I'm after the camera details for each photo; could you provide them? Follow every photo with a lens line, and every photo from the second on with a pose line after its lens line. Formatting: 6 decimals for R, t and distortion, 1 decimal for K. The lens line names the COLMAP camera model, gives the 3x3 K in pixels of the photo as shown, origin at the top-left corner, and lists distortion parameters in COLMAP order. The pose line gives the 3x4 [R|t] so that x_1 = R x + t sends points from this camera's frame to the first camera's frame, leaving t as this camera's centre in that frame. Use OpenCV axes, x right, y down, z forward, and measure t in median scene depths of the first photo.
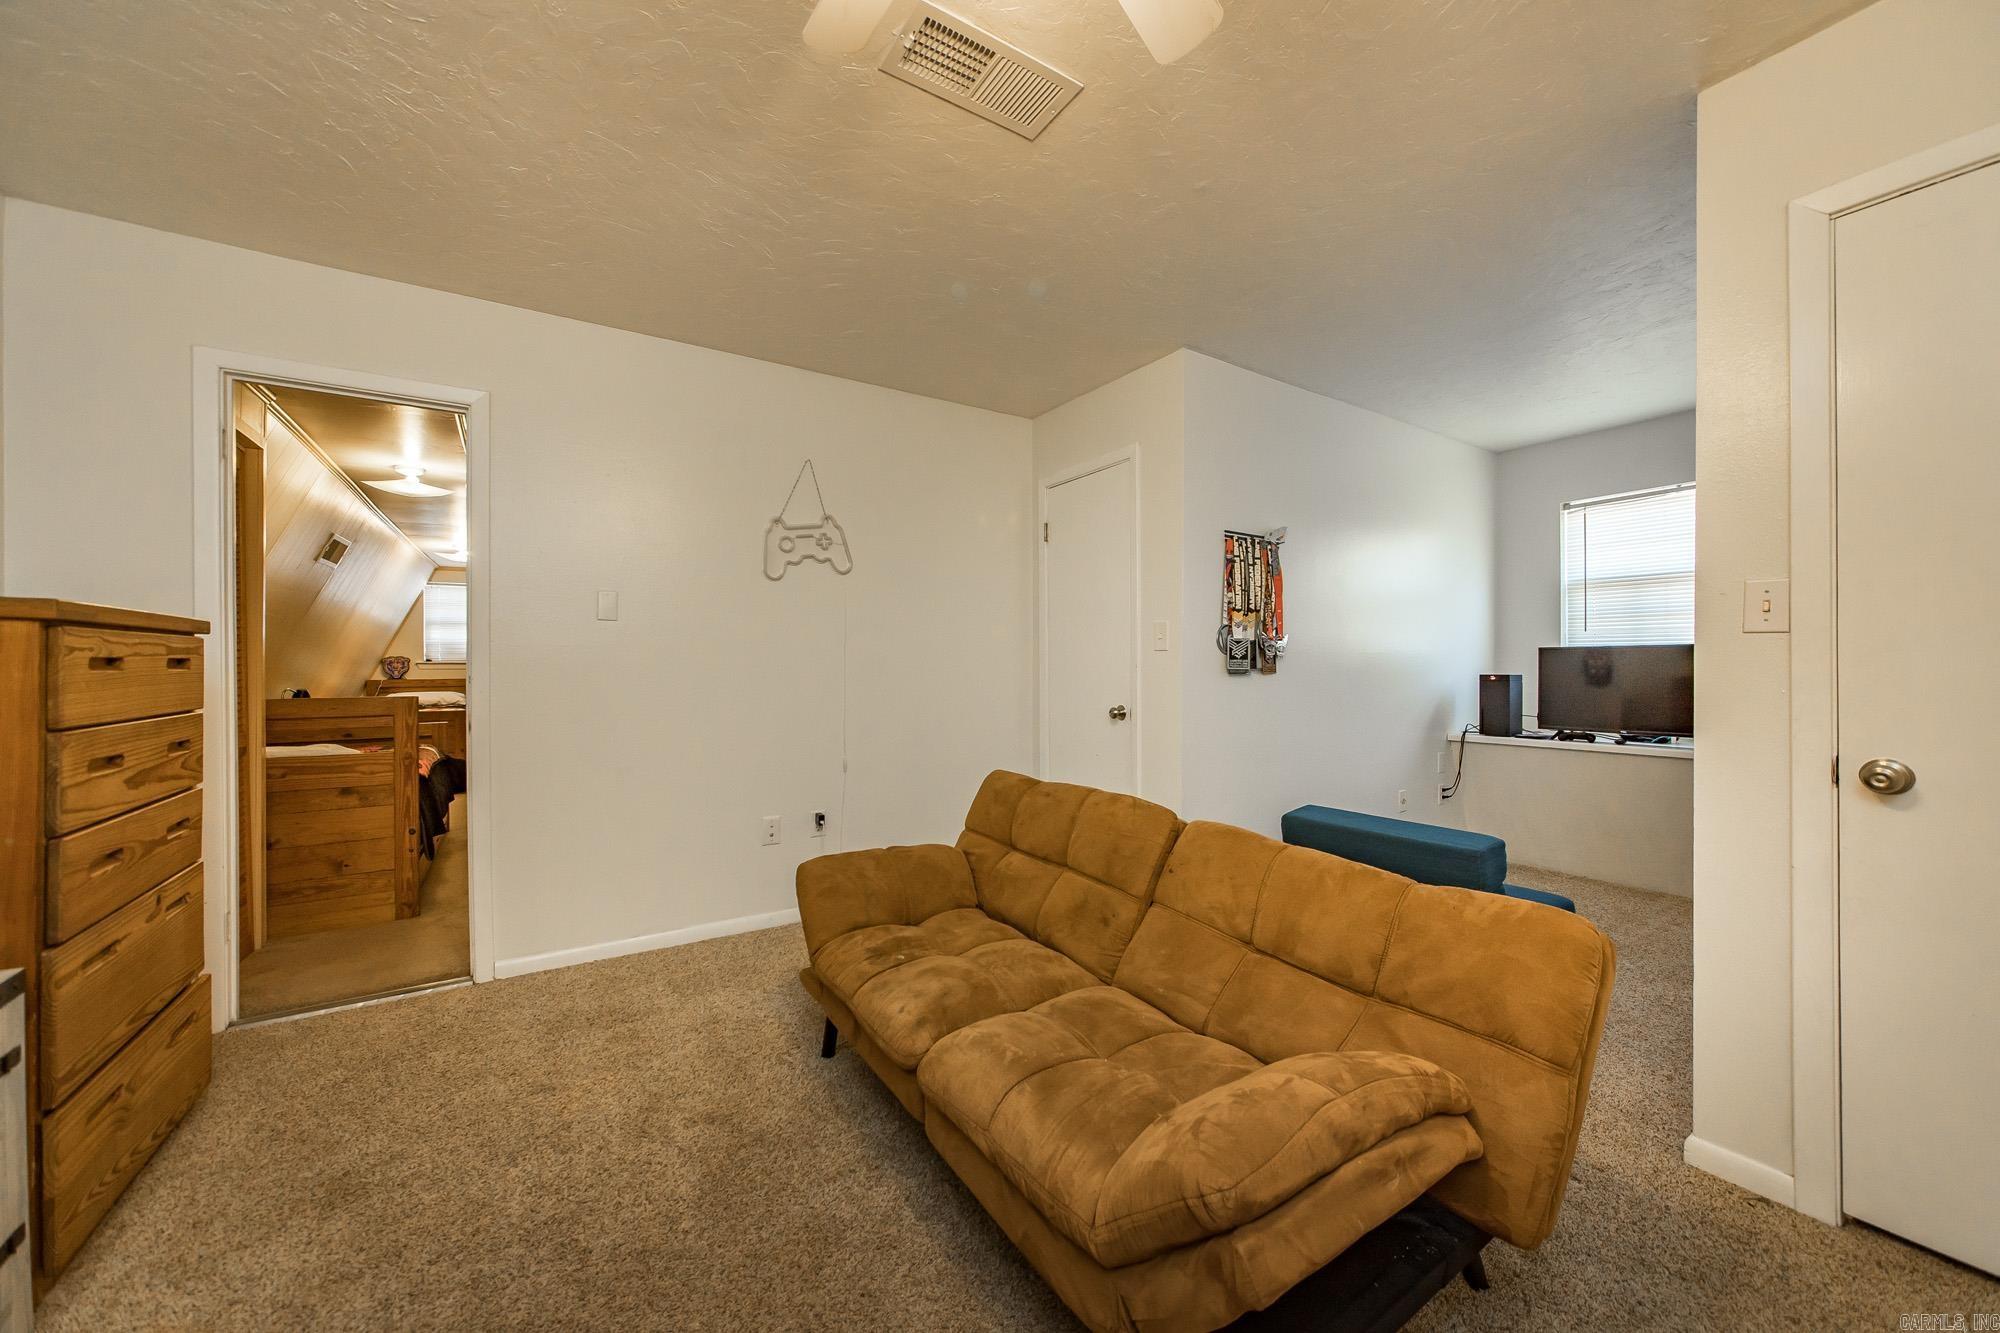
lens RADIAL K [[726.1, 0, 1003.7], [0, 726.1, 655.9], [0, 0, 1]] dist [-0.003662, 0.000362]
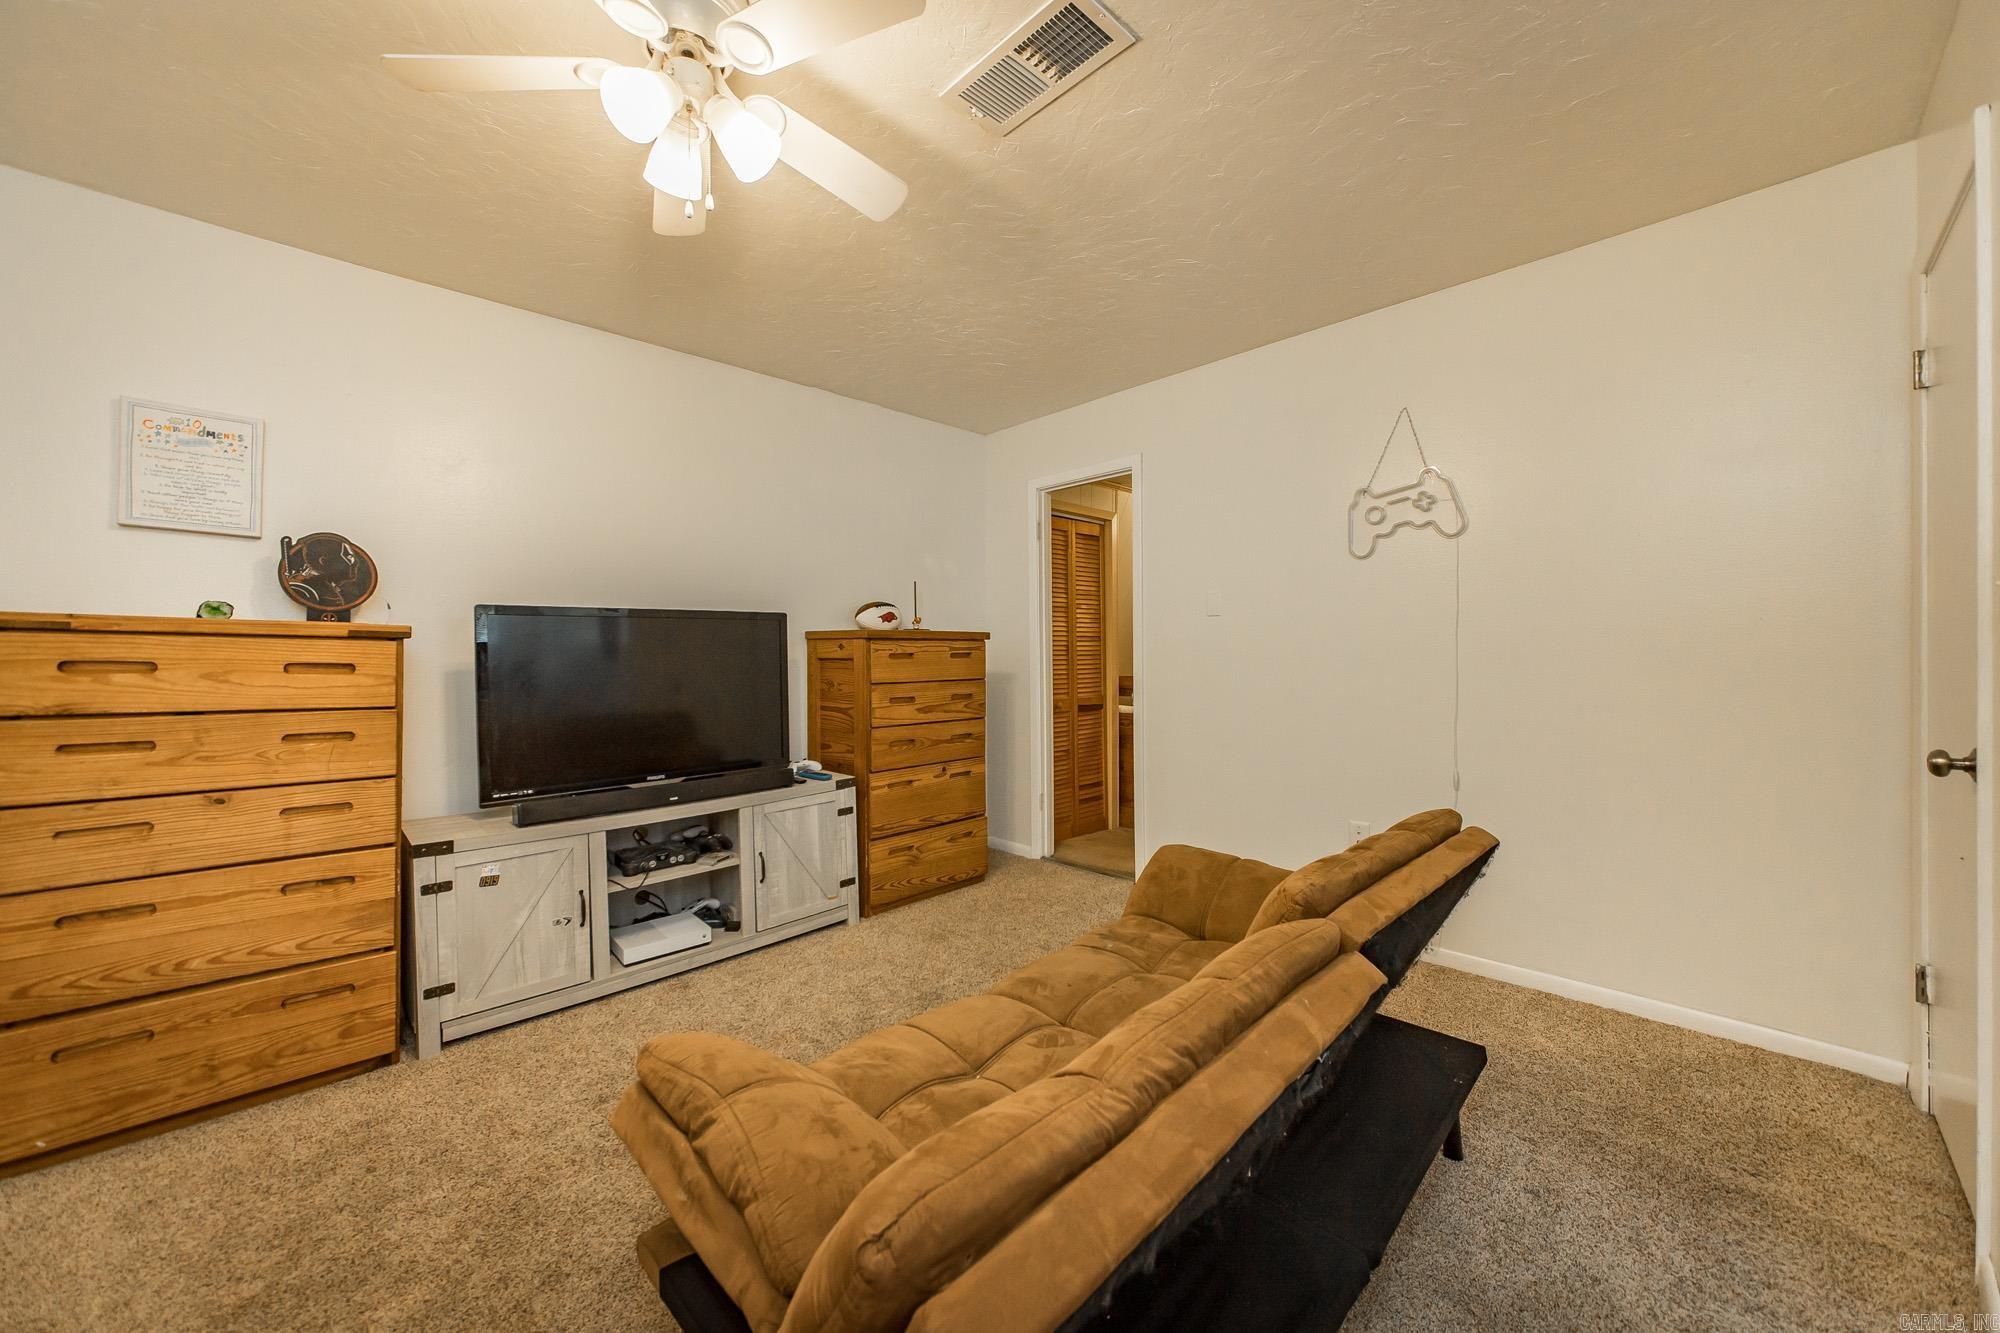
lens RADIAL K [[726.1, 0, 993.5], [0, 726.1, 661.9], [0, 0, 1]] dist [-0.003662, 0.000362]
pose [[0.199769, 0.005032, -0.979830, 0.714173], [0.017495, 0.999809, 0.008702, 0.010321], [0.979687, -0.018881, 0.199643, 0.572569]]
